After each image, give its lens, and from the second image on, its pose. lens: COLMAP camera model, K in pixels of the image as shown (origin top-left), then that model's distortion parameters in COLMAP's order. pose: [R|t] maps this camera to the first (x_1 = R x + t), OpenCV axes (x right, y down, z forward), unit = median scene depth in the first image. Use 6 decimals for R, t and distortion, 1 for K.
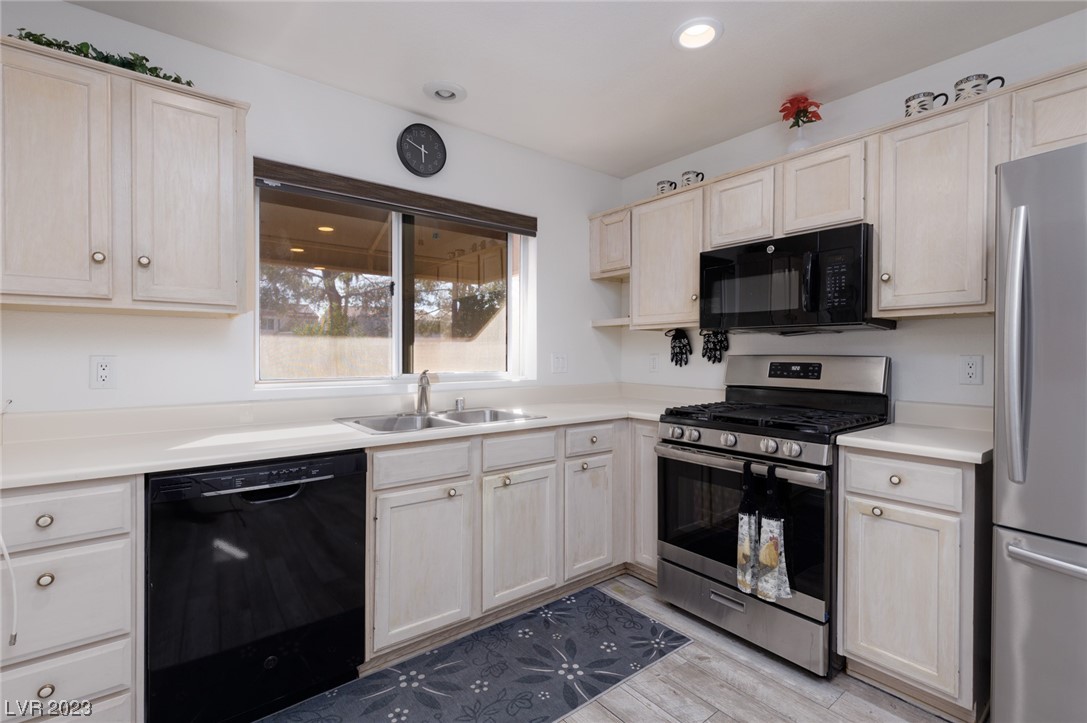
lens RADIAL K [[496.2, 0, 543.6], [0, 496.2, 357.7], [0, 0, 1]] dist [0.002063, -0.000318]
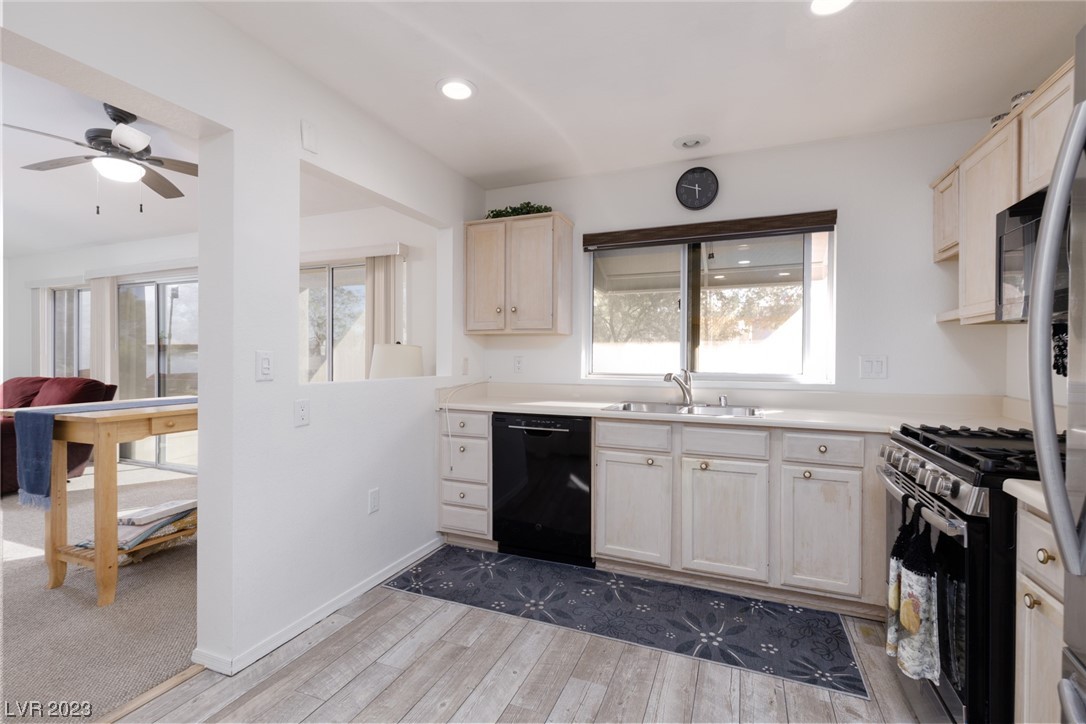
lens RADIAL K [[495.8, 0, 543.1], [0, 495.8, 358.2], [0, 0, 1]] dist [0.002063, -0.000318]
pose [[0.479934, 0.005079, -0.877290, 0.805837], [-0.009905, 0.999951, 0.000371, 0.000252], [0.877249, 0.008512, 0.479961, 0.115773]]
